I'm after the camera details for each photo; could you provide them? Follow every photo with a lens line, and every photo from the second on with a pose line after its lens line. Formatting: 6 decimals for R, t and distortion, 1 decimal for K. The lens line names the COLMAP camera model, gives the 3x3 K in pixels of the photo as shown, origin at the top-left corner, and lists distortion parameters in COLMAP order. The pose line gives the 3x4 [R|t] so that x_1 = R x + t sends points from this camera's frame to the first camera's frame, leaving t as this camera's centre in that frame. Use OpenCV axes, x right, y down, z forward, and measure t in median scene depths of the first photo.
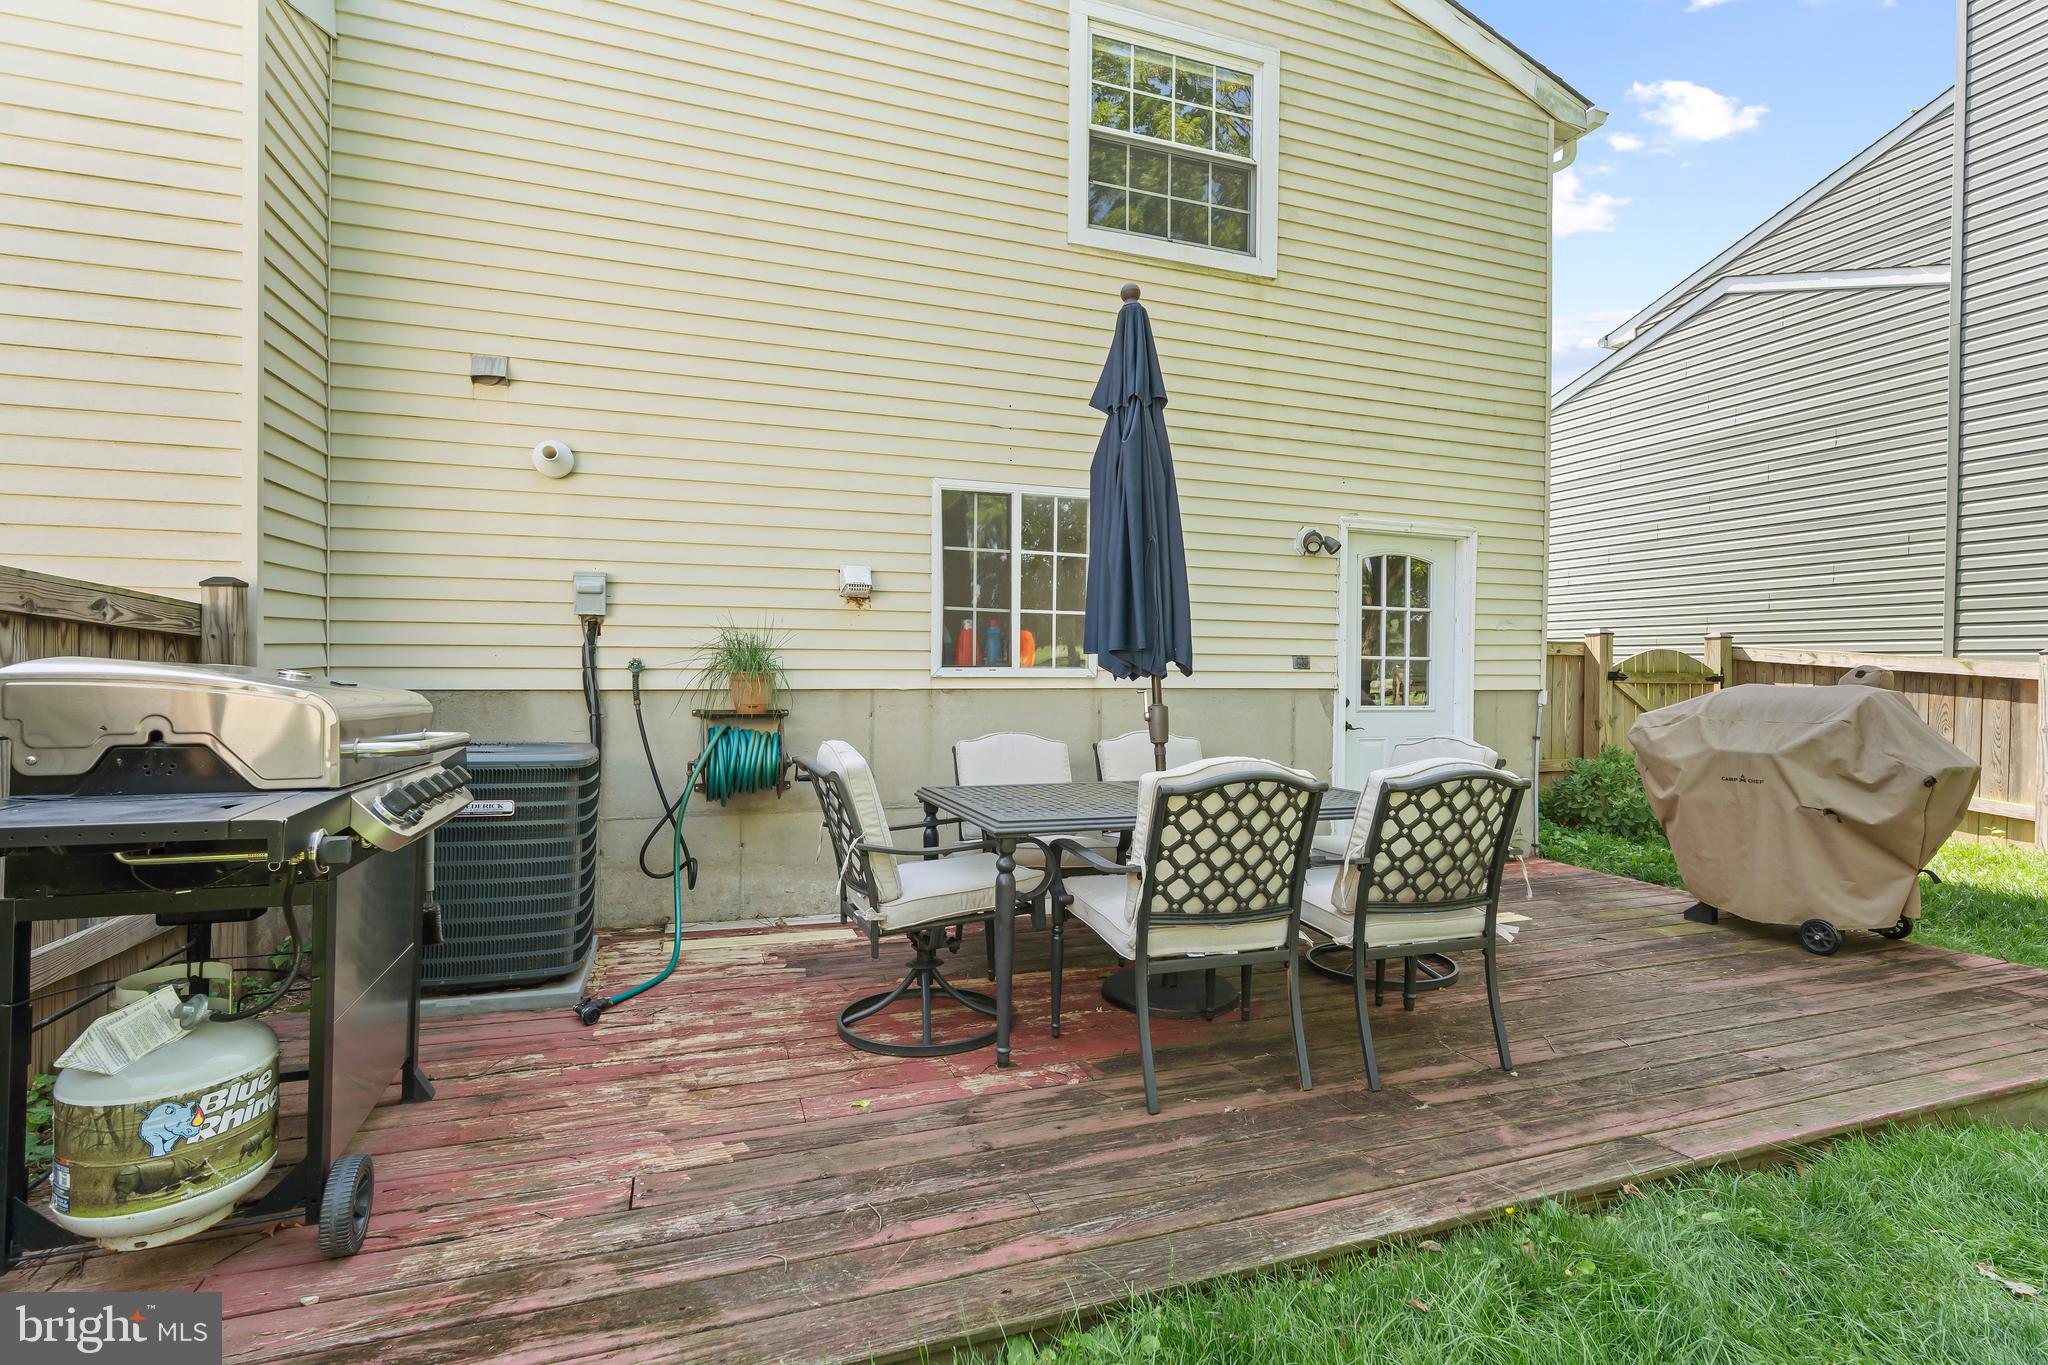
lens RADIAL K [[928.5, 0, 1033.2], [0, 928.5, 678.7], [0, 0, 1]] dist [-0.002664, 0.000113]
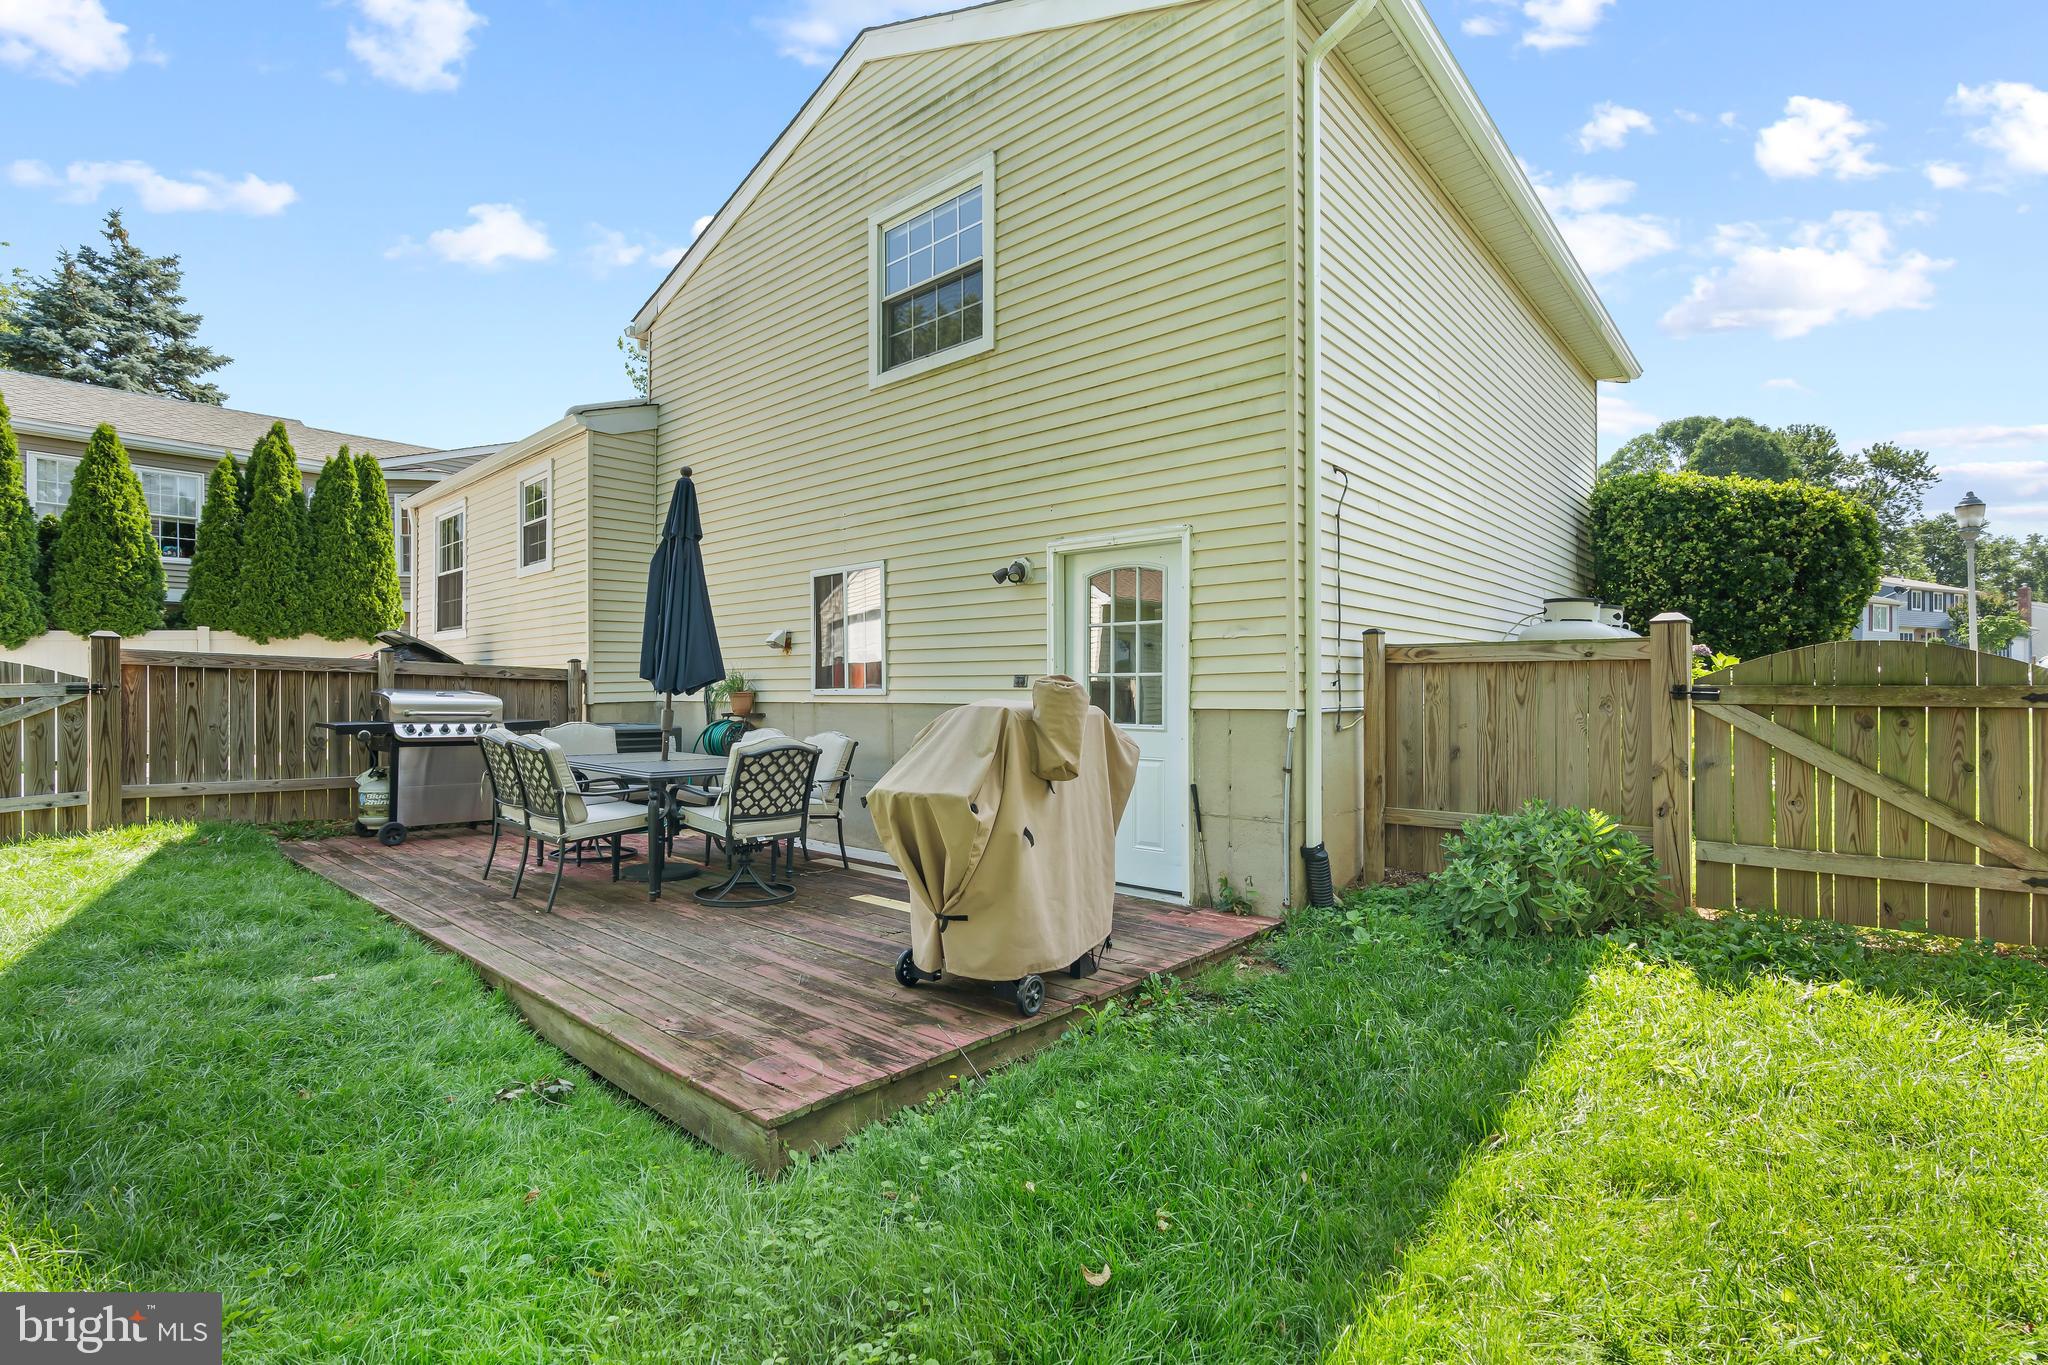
lens RADIAL K [[934.7, 0, 1030.0], [0, 934.7, 690.4], [0, 0, 1]] dist [-0.004237, -0.000661]
pose [[0.487611, -0.010474, -0.872998, 1.537812], [-0.006896, 0.999851, -0.015848, 0.013215], [0.873034, 0.013748, 0.487466, 0.570646]]
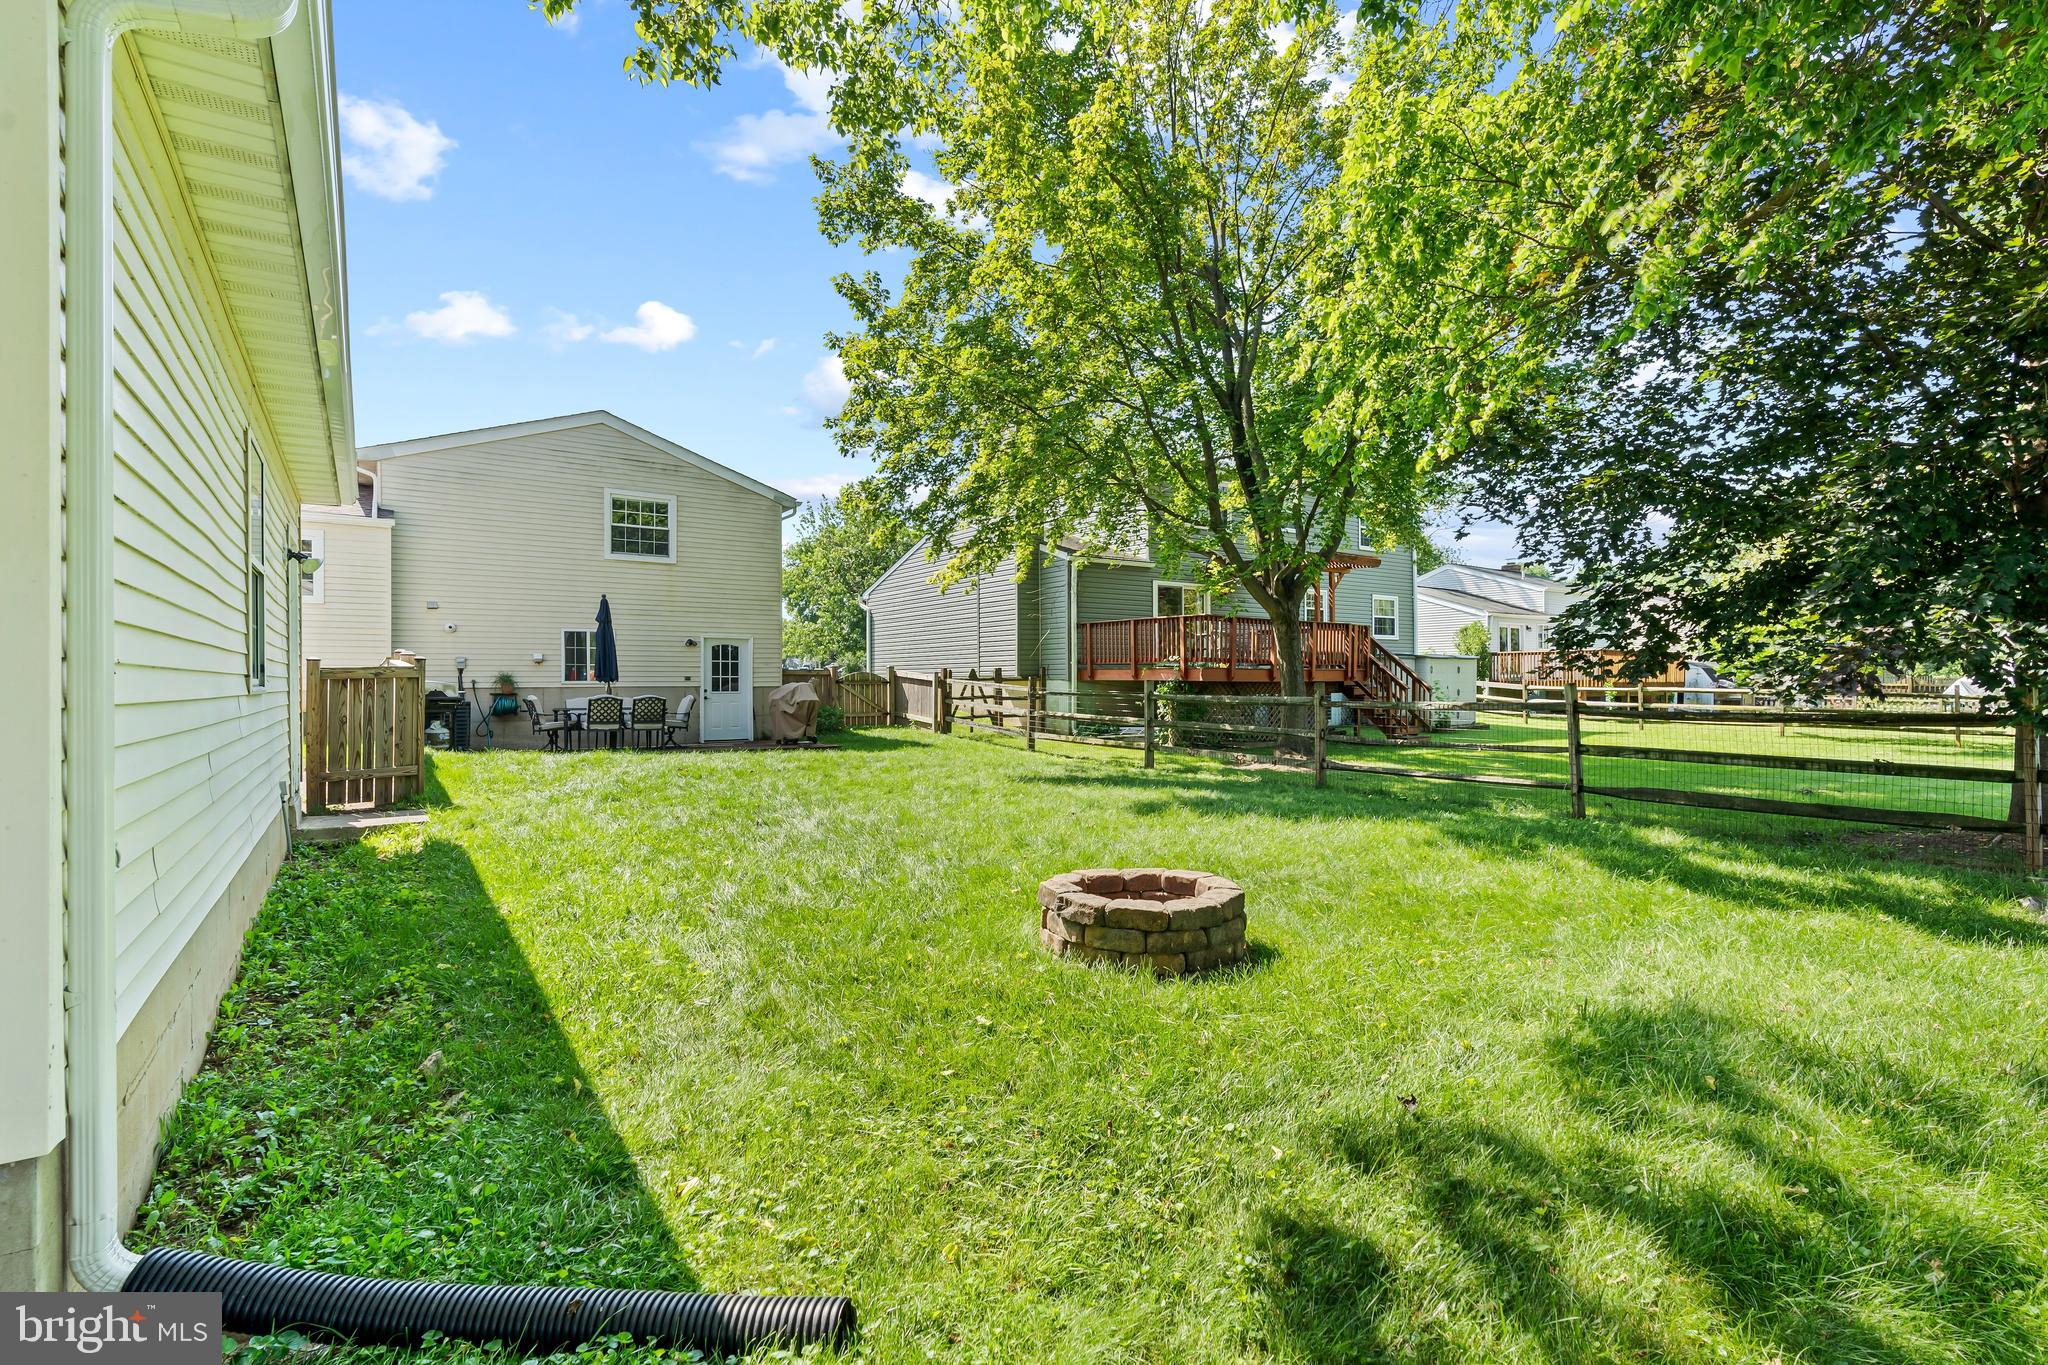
lens RADIAL K [[930.2, 0, 1011.7], [0, 930.2, 683.1], [0, 0, 1]] dist [-0.001750, -0.000055]
pose [[0.966950, -0.012021, 0.254682, 0.680148], [0.015968, 0.999782, -0.013437, 0.074506], [-0.254465, 0.017060, 0.966932, -3.014431]]
